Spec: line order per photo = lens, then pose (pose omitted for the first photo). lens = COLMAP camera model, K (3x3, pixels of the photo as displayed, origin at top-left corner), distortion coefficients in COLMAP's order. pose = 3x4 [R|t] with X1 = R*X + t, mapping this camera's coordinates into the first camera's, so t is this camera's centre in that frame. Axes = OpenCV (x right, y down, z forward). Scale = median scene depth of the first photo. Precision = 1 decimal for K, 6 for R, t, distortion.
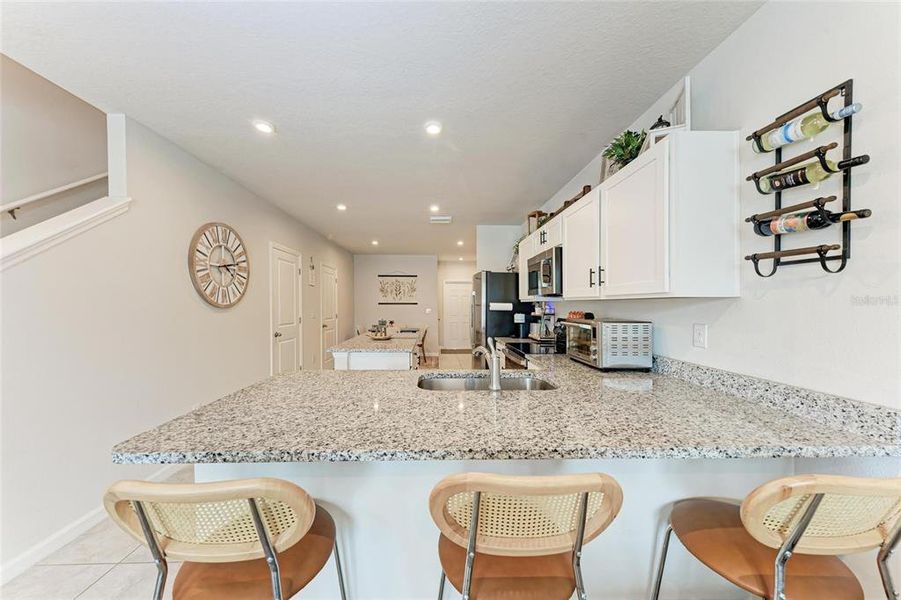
lens RADIAL K [[319.6, 0, 437.4], [0, 319.6, 304.3], [0, 0, 1]] dist [-0.000057, -0.000179]
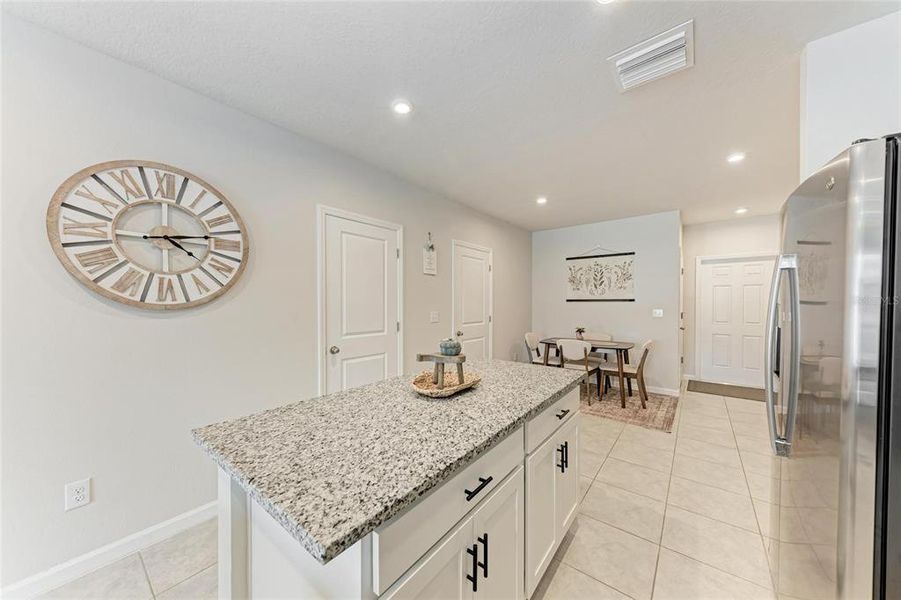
lens RADIAL K [[311.4, 0, 440.6], [0, 311.4, 307.9], [0, 0, 1]] dist [0.012454, 0.000012]
pose [[0.768174, 0.010158, -0.640161, 0.089028], [0.003376, 0.999796, 0.019917, -0.002023], [0.640232, -0.017461, 0.767983, 0.920249]]
